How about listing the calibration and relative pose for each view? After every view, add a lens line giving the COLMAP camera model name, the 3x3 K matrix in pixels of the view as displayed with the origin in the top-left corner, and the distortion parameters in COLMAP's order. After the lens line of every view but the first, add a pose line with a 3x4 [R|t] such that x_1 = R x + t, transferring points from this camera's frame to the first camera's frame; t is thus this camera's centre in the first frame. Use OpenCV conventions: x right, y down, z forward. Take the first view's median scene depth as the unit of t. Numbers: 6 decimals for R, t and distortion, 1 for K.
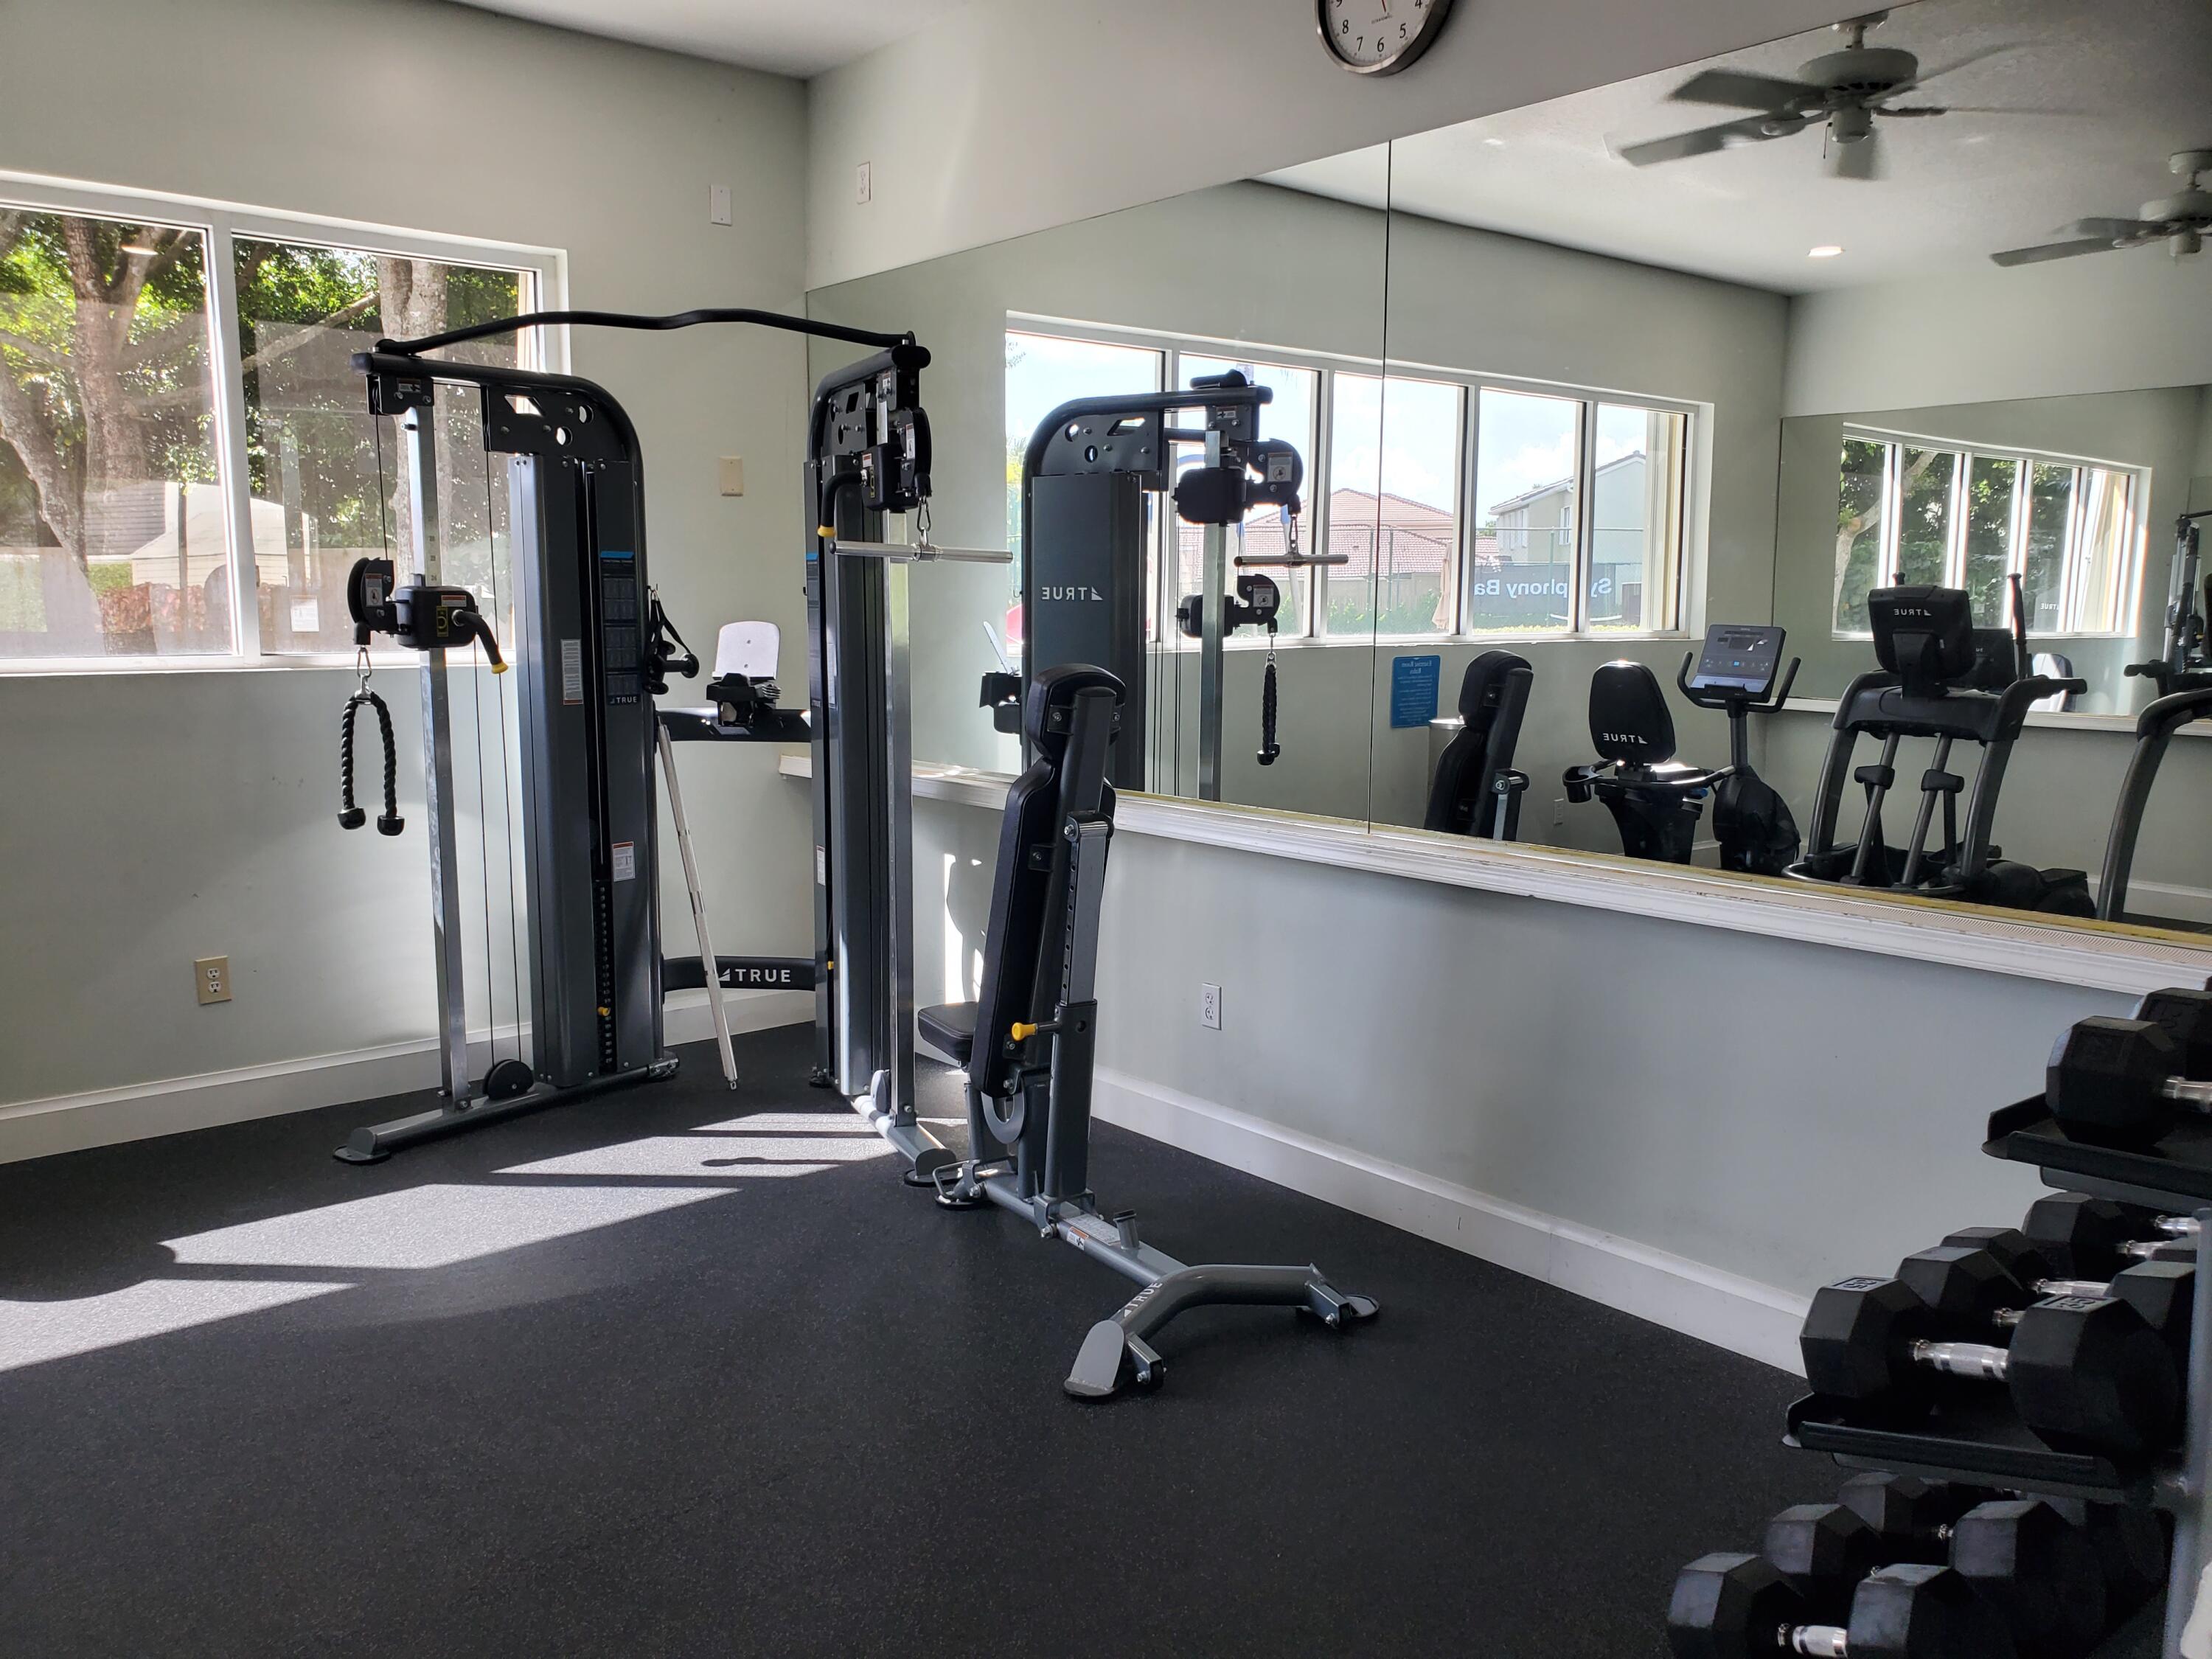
lens RADIAL K [[1734.6, 0, 1125.1], [0, 1734.6, 835.5], [0, 0, 1]] dist [0.025909, -0.003692]
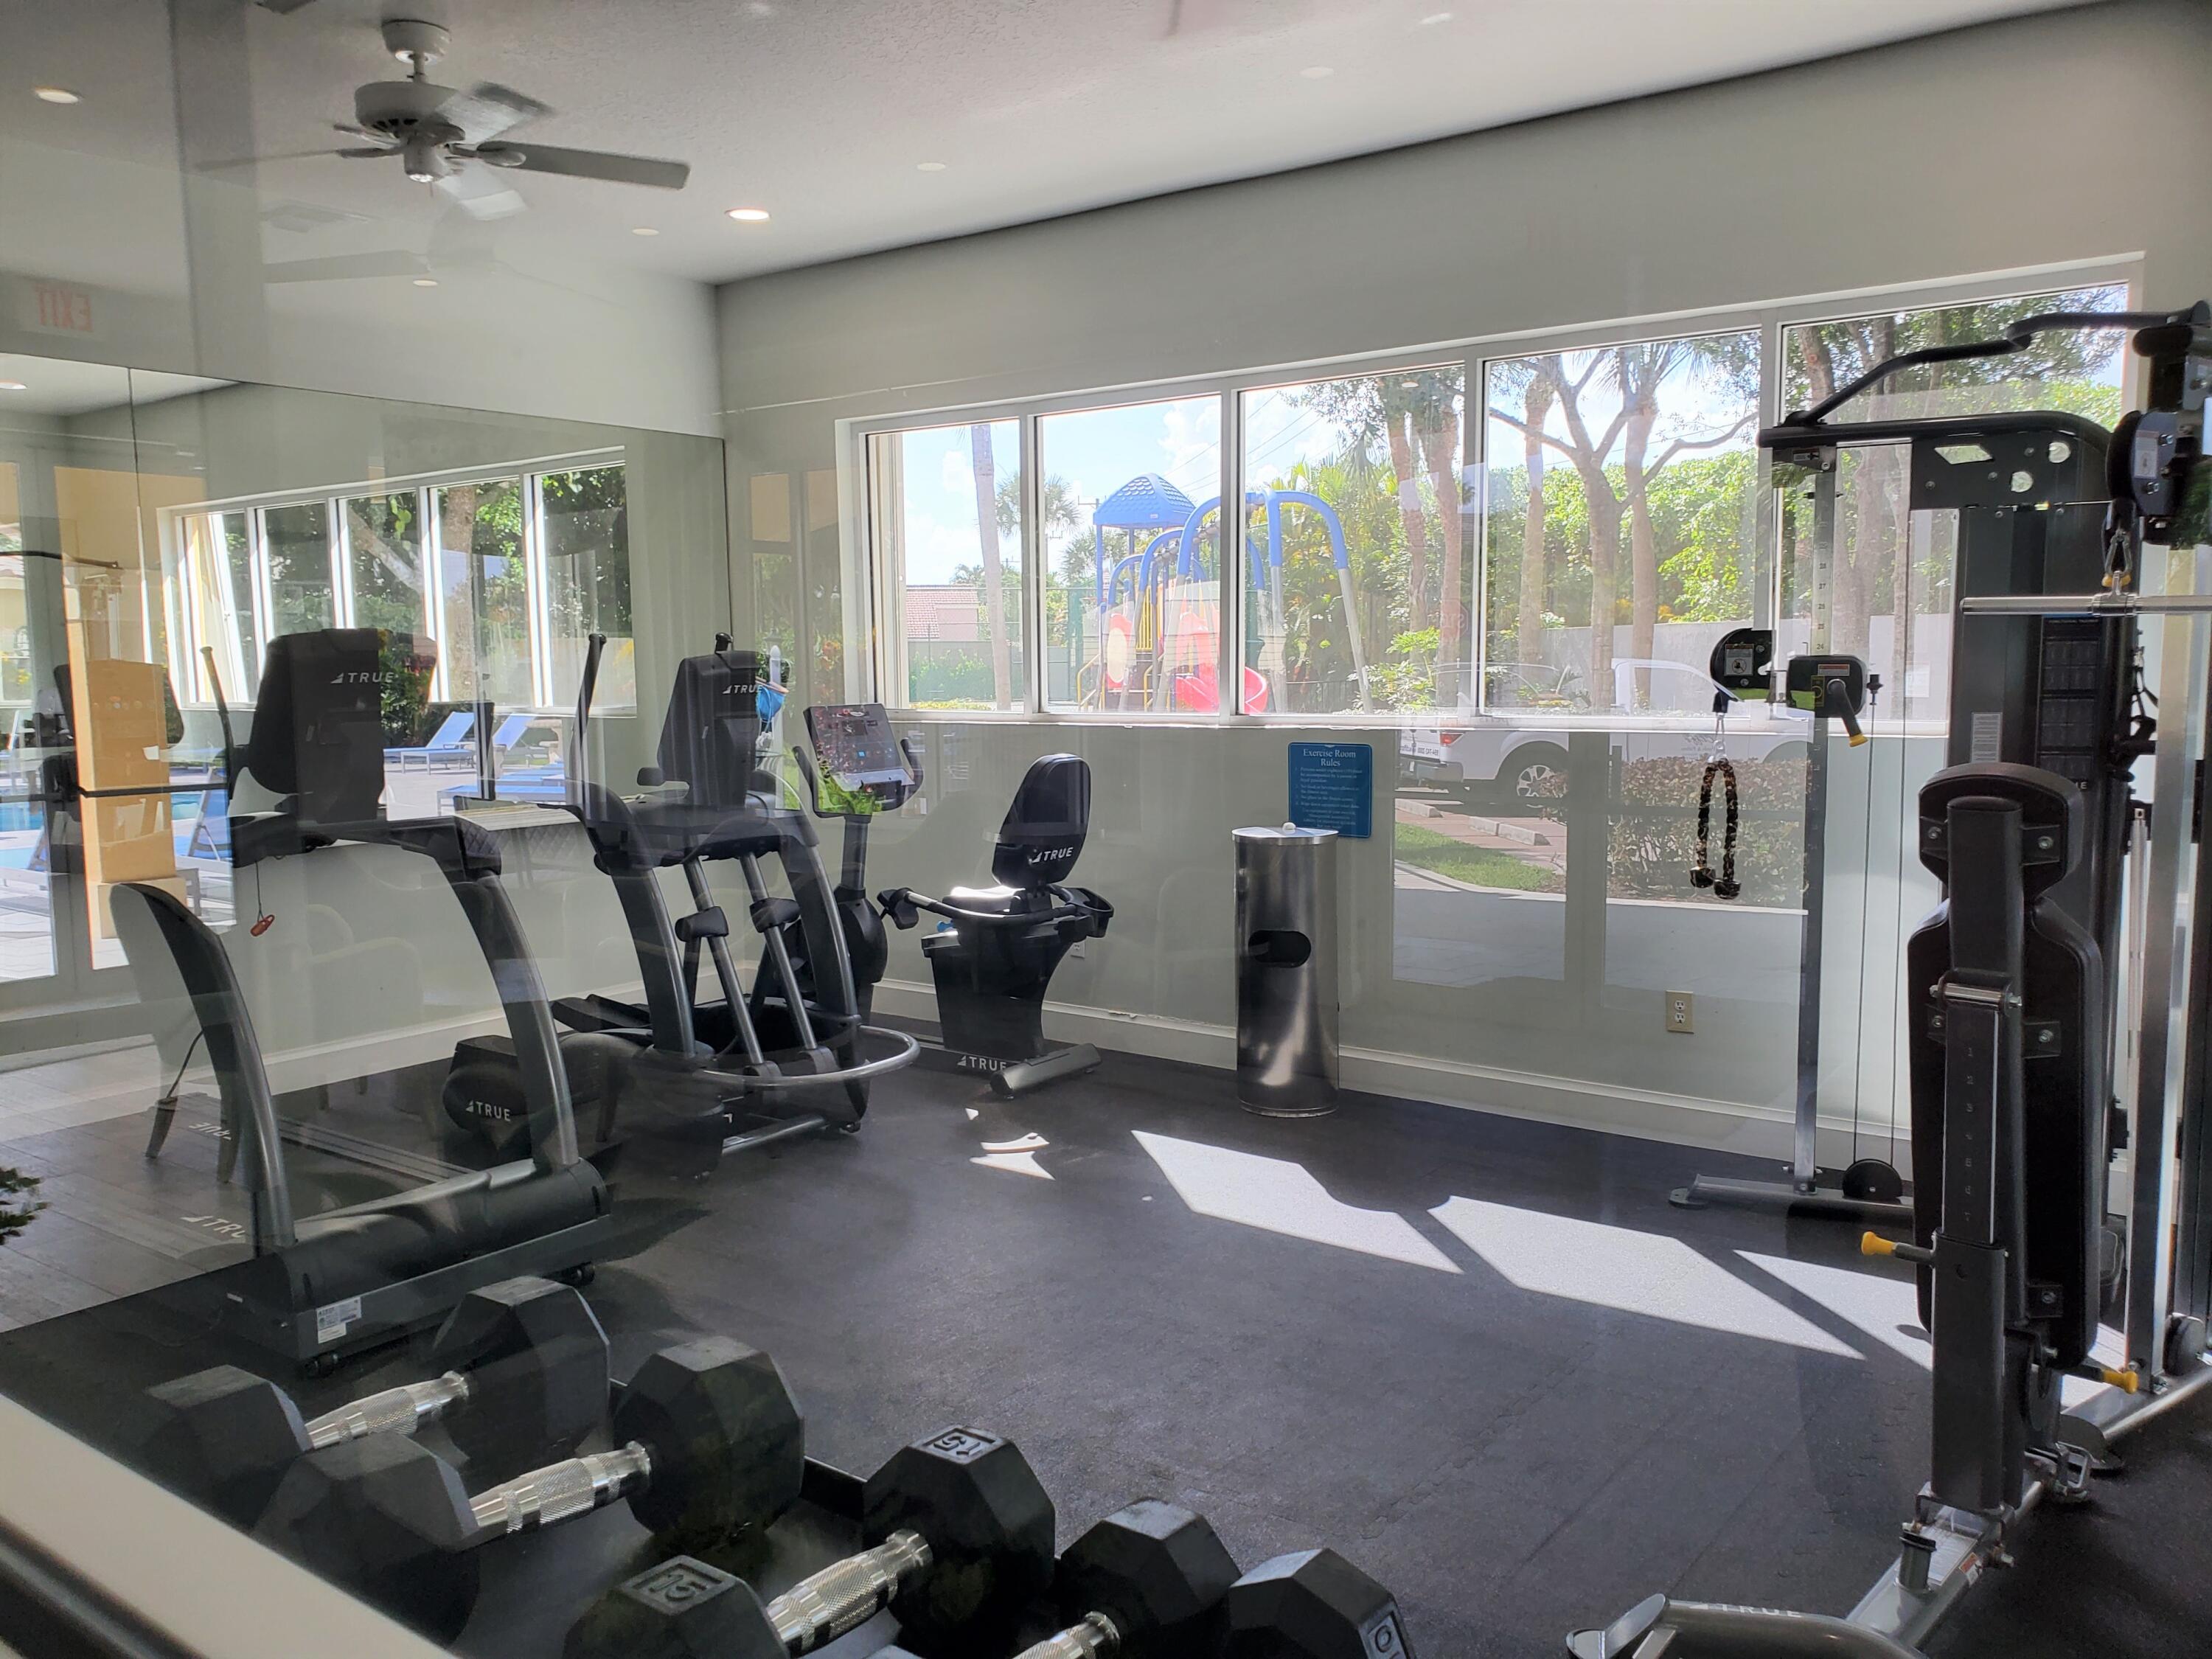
lens RADIAL K [[1734.6, 0, 1119.5], [0, 1734.6, 829.4], [0, 0, 1]] dist [0.025909, -0.003692]
pose [[0.239597, 0.088873, -0.966796, 0.473671], [-0.128578, 0.989935, 0.059135, -0.053799], [0.962321, 0.110140, 0.248612, 0.396670]]
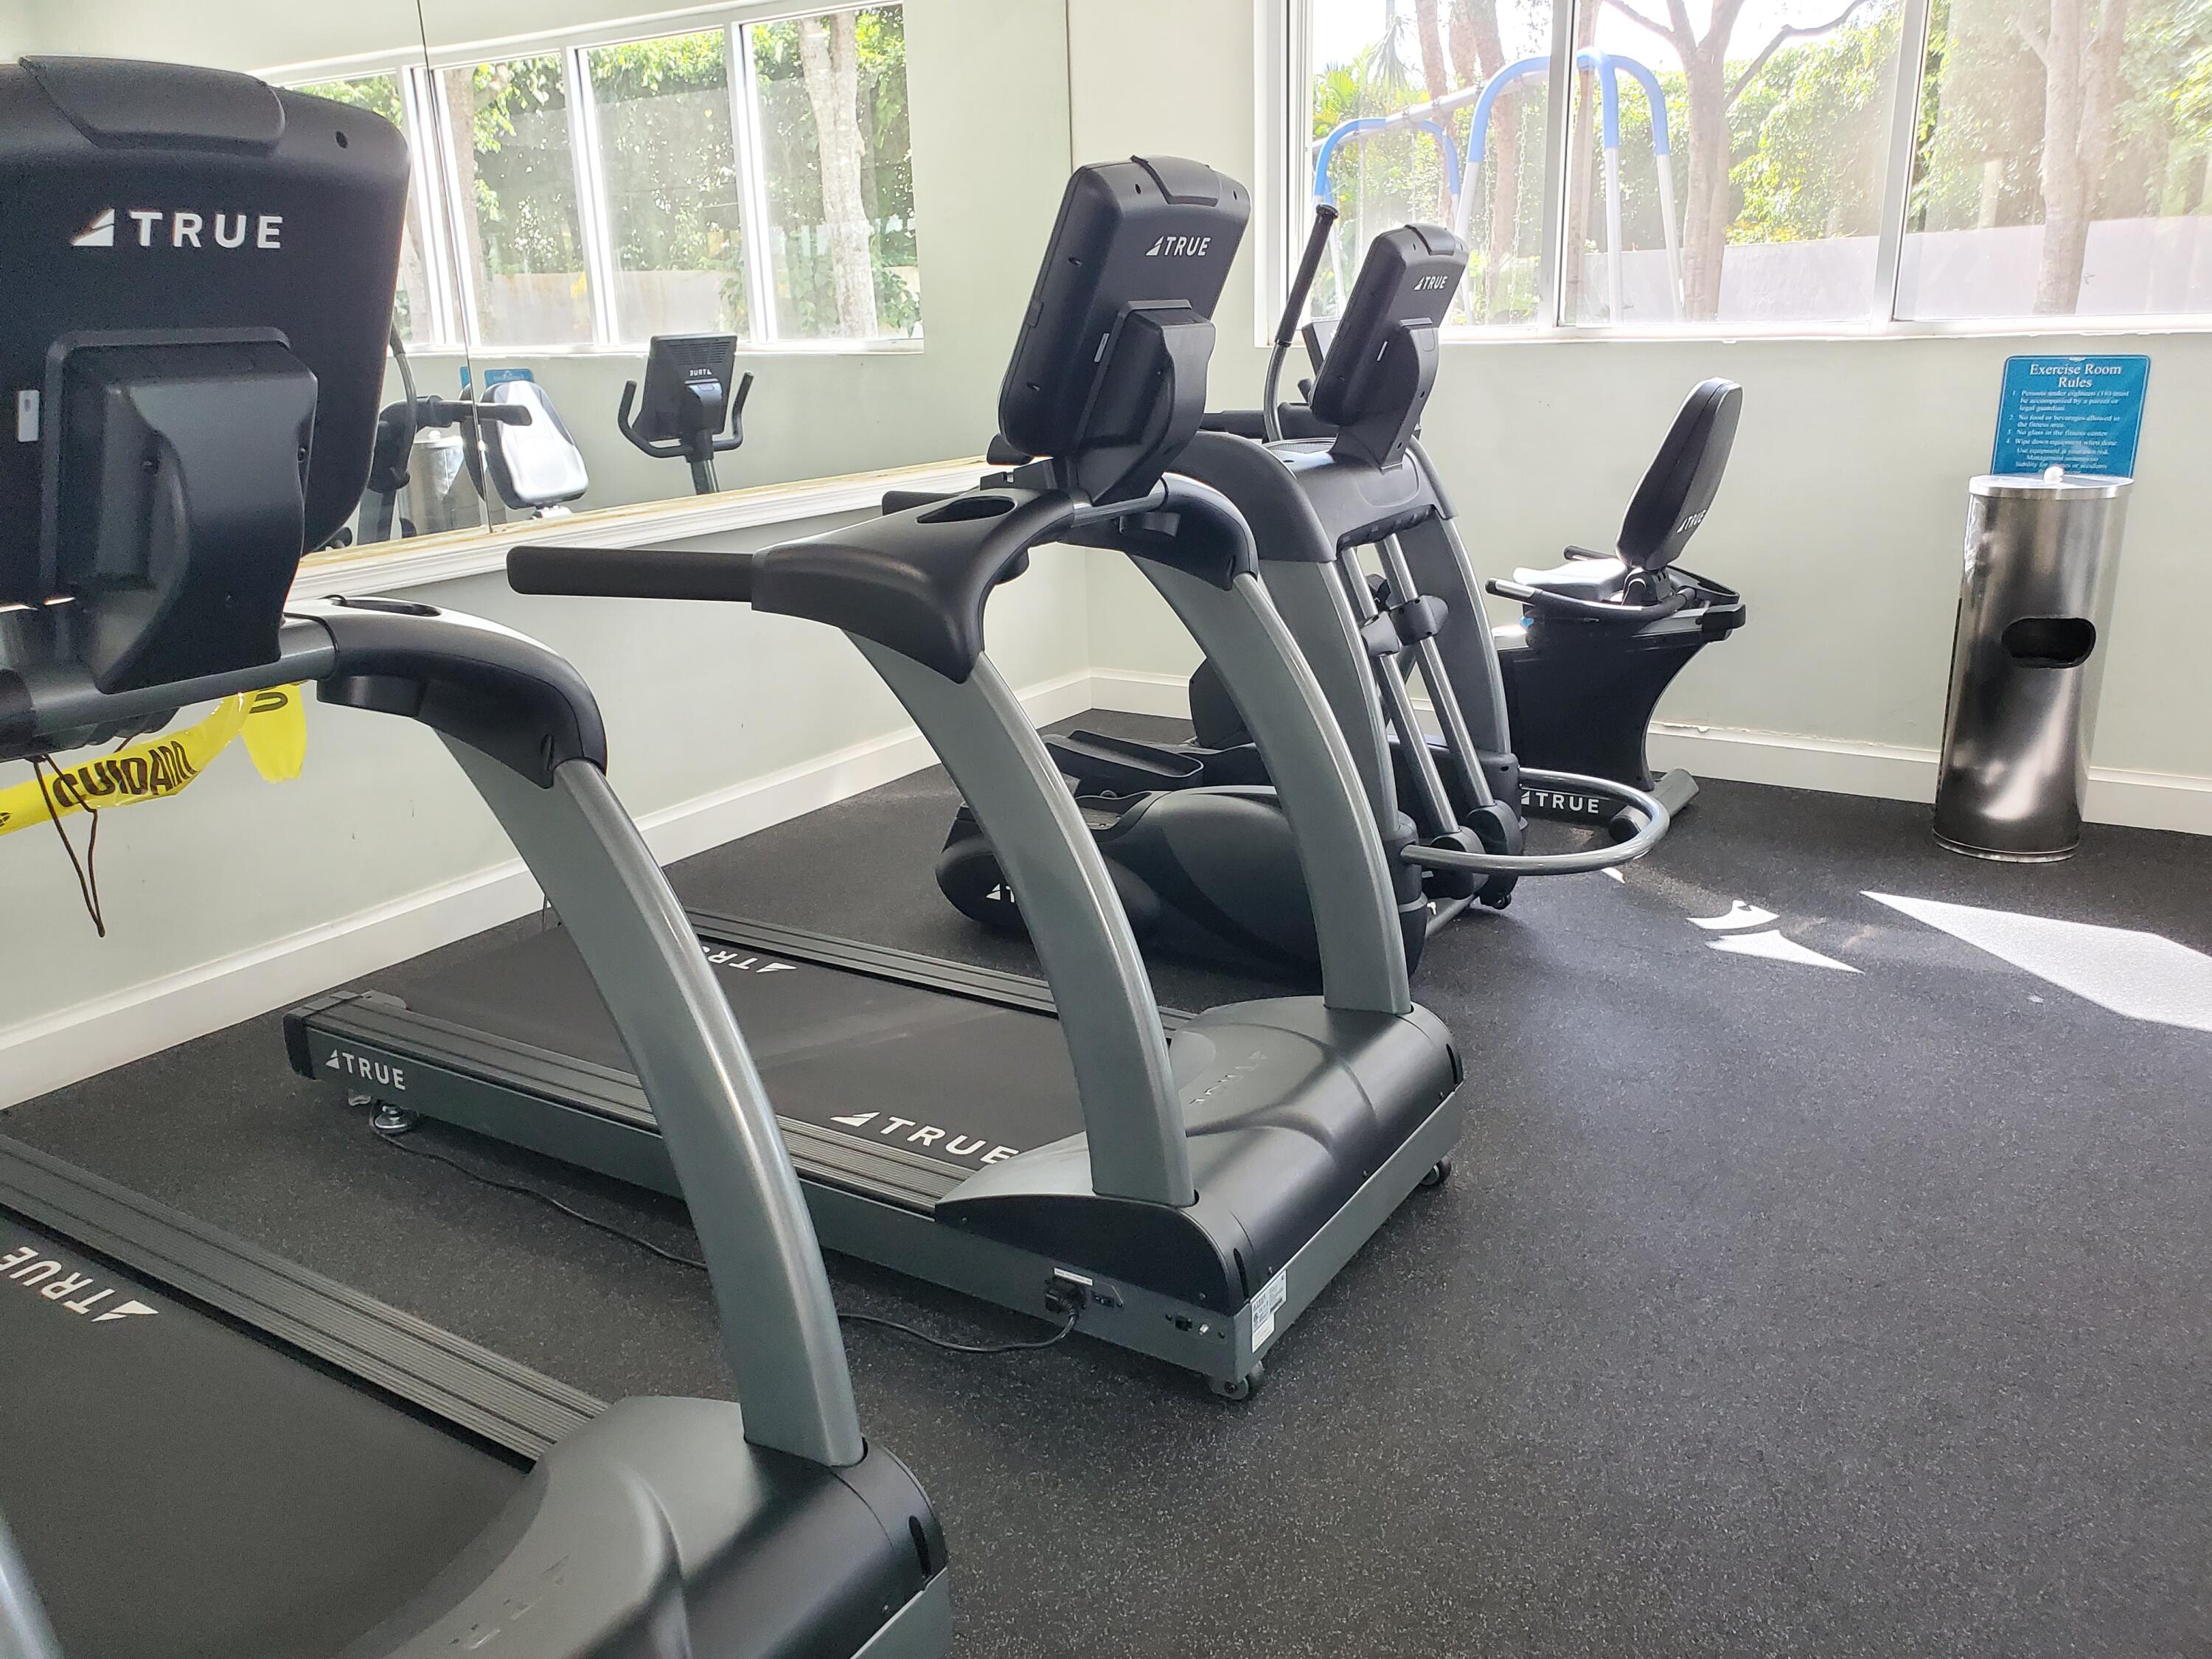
lens RADIAL K [[1734.6, 0, 1105.4], [0, 1734.6, 819.0], [0, 0, 1]] dist [0.025909, -0.003692]
pose [[0.314369, 0.255824, -0.914181, 0.331136], [-0.107974, 0.966391, 0.233304, -0.031074], [0.943140, 0.025364, 0.331426, 0.288090]]
